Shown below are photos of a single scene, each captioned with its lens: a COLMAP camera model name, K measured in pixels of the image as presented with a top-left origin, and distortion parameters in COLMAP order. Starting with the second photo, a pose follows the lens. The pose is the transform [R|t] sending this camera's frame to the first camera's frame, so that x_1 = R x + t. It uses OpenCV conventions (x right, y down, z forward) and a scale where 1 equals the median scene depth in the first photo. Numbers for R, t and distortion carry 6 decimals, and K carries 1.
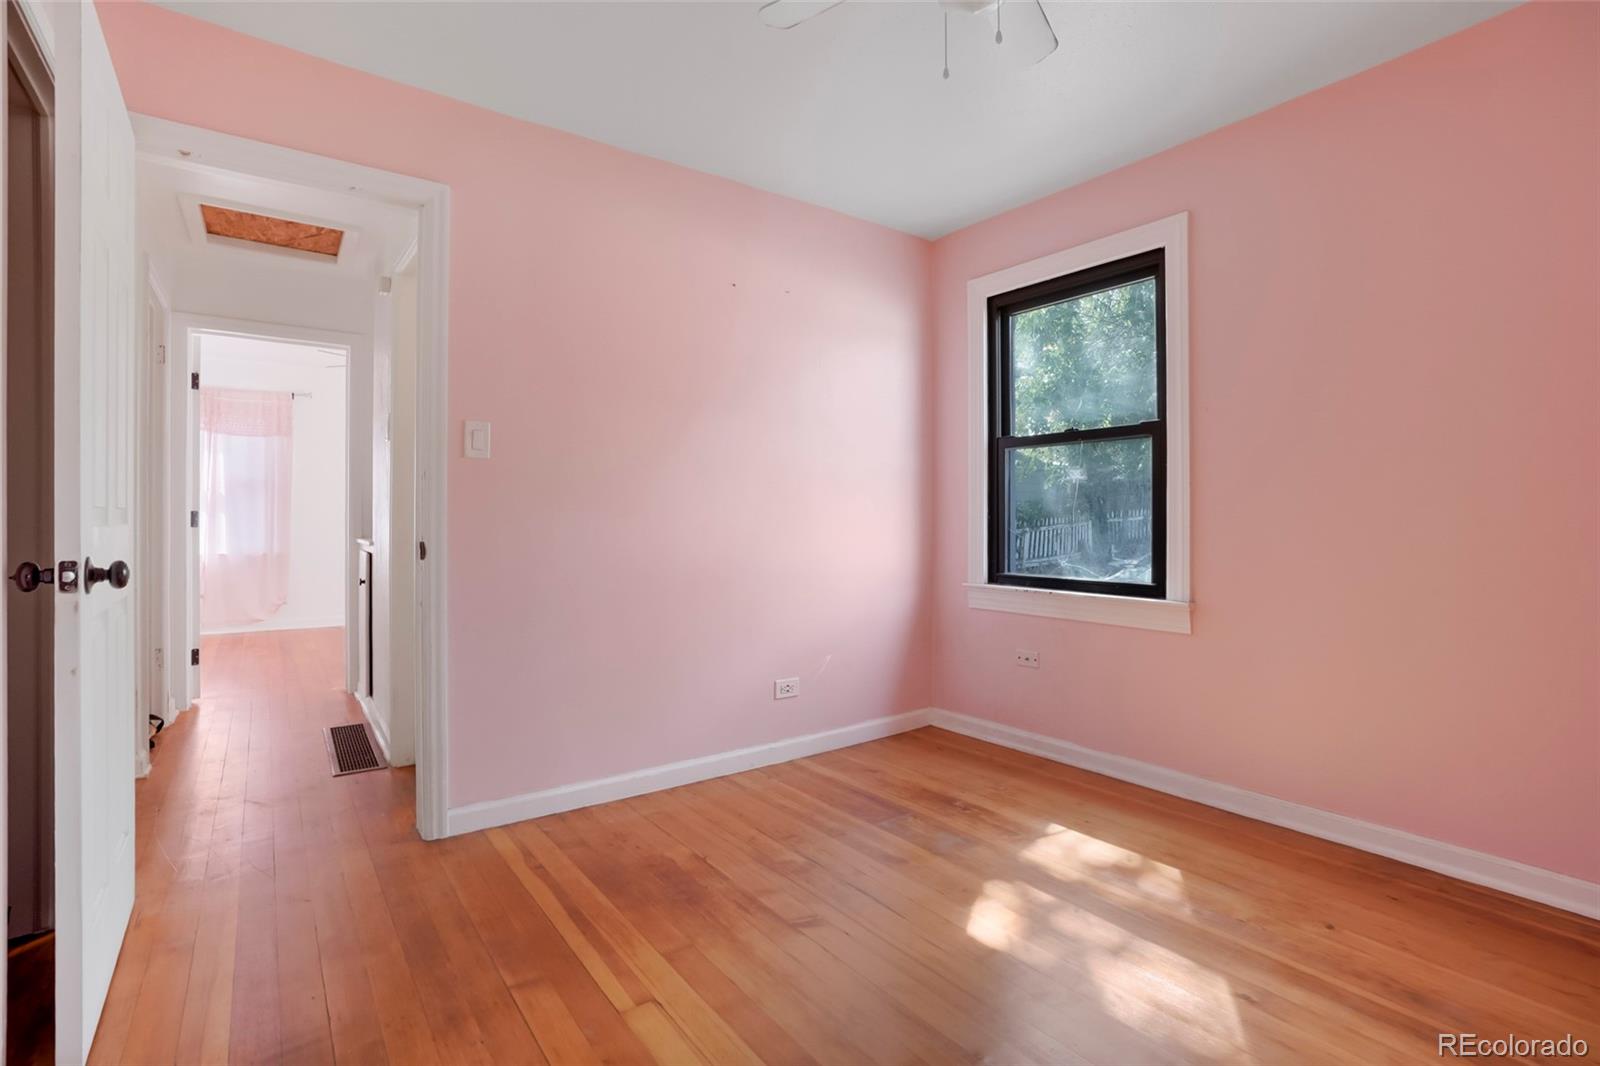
lens RADIAL K [[763.7, 0, 799.5], [0, 763.7, 520.9], [0, 0, 1]] dist [-0.000525, 0.000327]
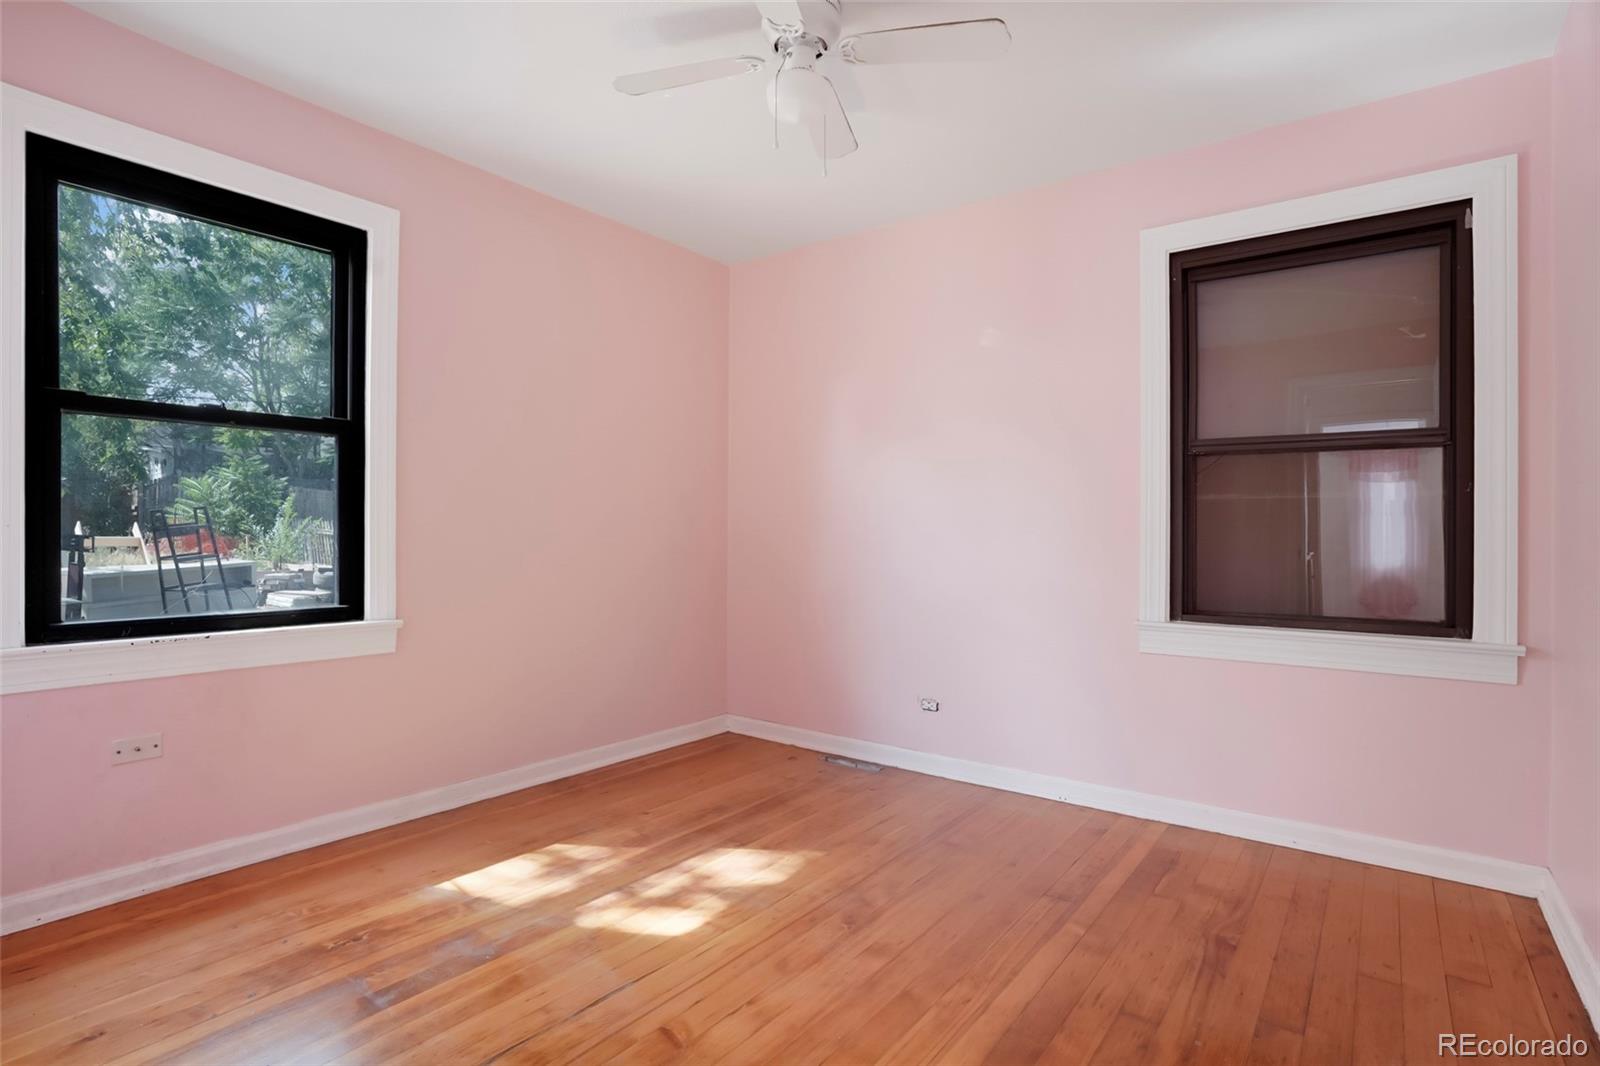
lens RADIAL K [[810.7, 0, 800.0], [0, 810.7, 533.0], [0, 0, 1]] dist [-0.059559, 0.024199]
pose [[-0.284675, 0.002296, 0.958621, -0.694489], [-0.002083, 0.999993, -0.003013, 0.001326], [-0.958622, -0.002855, -0.284668, 0.934873]]
